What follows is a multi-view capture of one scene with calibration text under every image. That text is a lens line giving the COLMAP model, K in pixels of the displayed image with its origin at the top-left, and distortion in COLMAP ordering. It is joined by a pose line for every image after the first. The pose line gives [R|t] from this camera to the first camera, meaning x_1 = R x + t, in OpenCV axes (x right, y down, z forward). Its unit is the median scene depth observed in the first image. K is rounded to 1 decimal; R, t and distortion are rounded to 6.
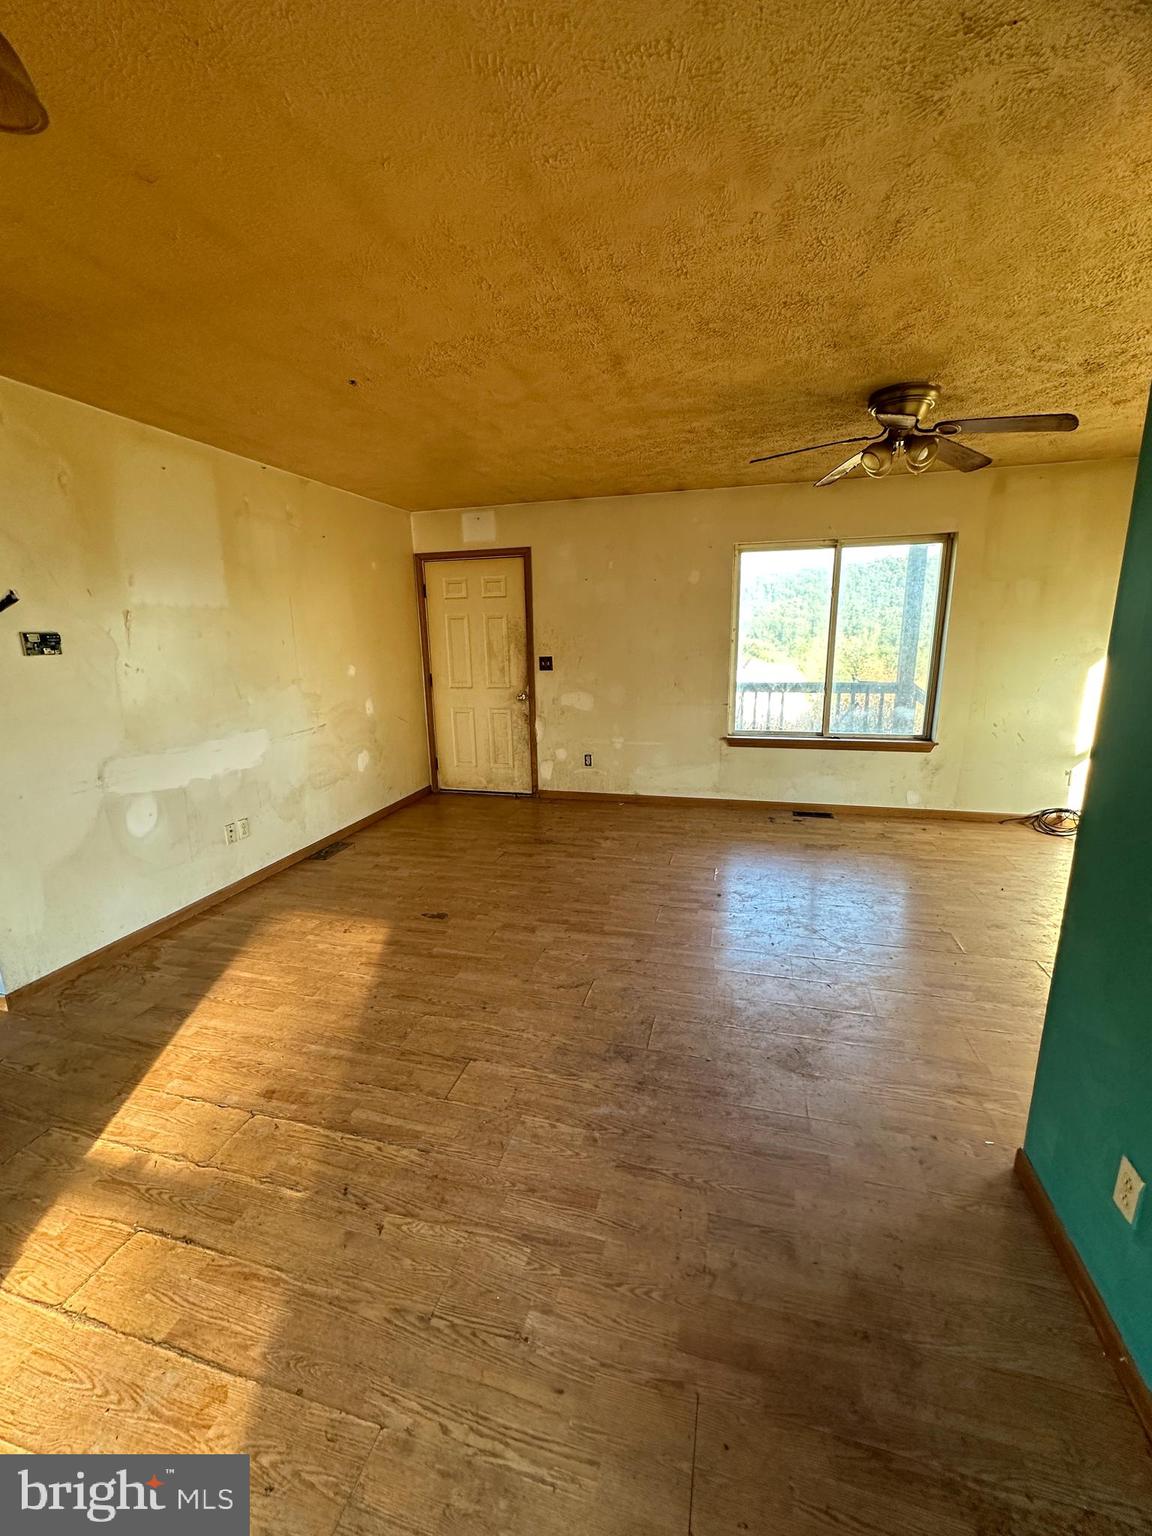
lens RADIAL K [[625.6, 0, 574.5], [0, 625.6, 772.1], [0, 0, 1]] dist [0.001278, -0.000323]
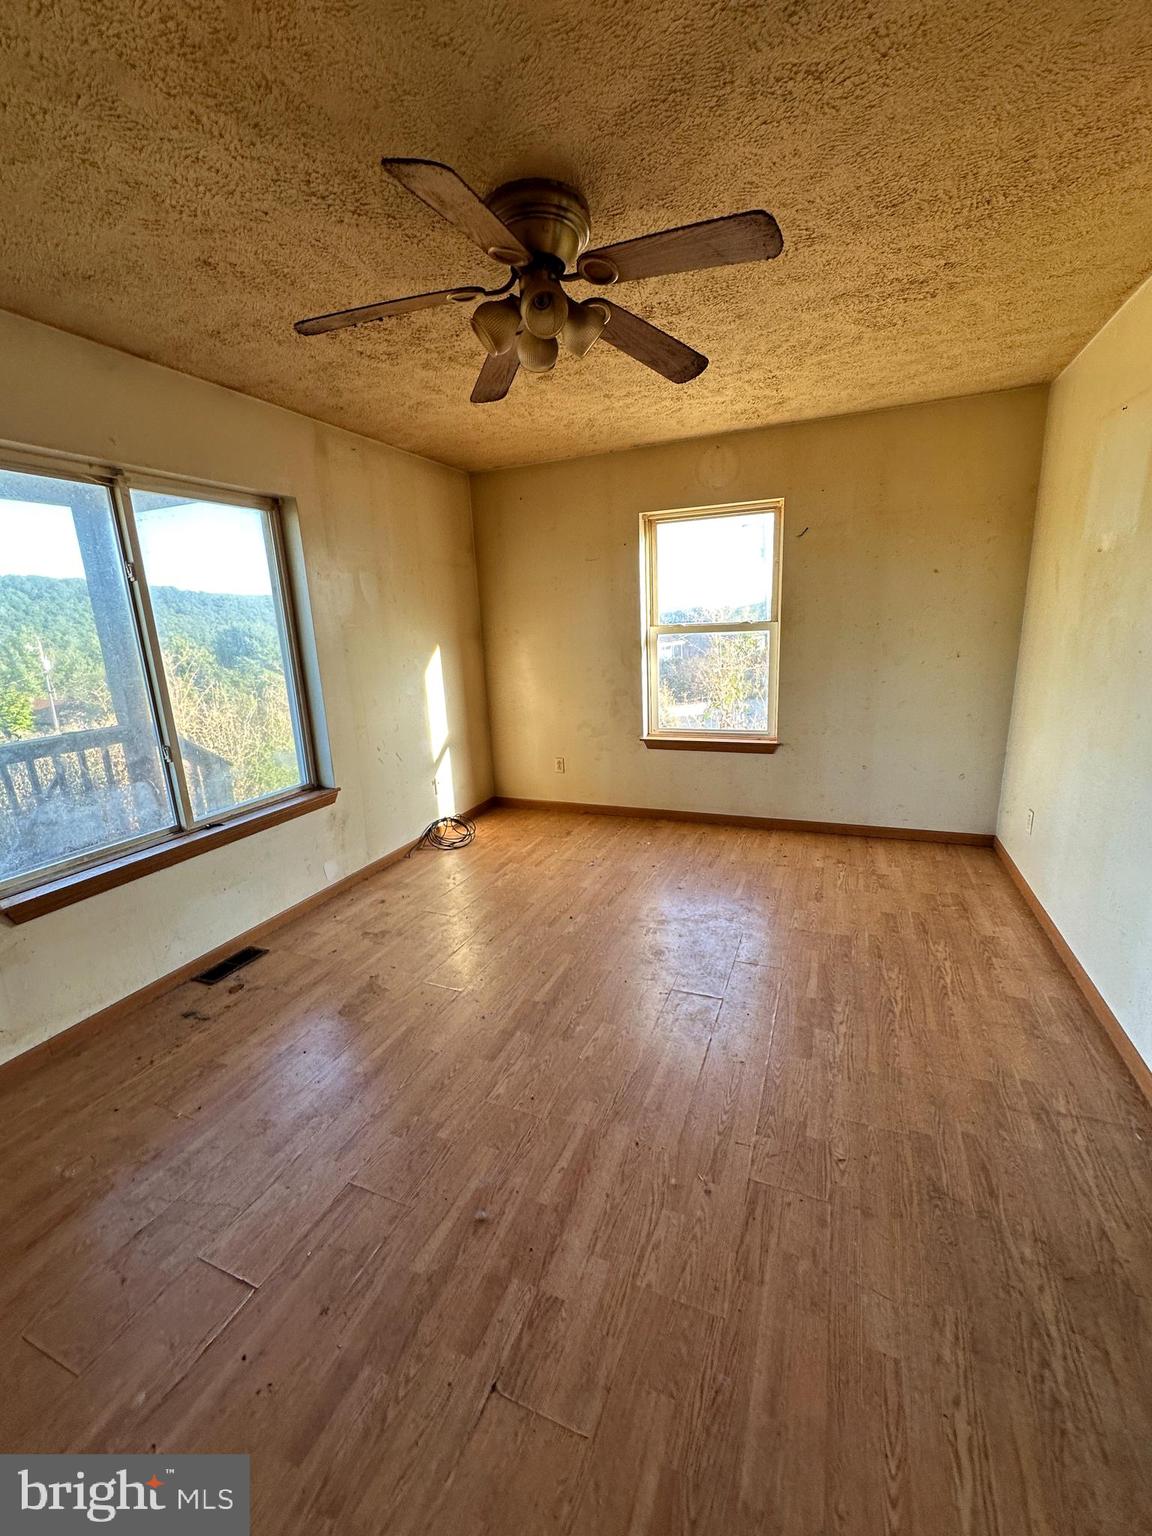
lens RADIAL K [[625.6, 0, 573.2], [0, 625.6, 762.9], [0, 0, 1]] dist [0.001278, -0.000323]
pose [[0.132522, -0.210315, 0.968610, -0.090454], [0.264196, 0.949370, 0.169991, -0.126611], [-0.955321, 0.233375, 0.181377, 0.597514]]
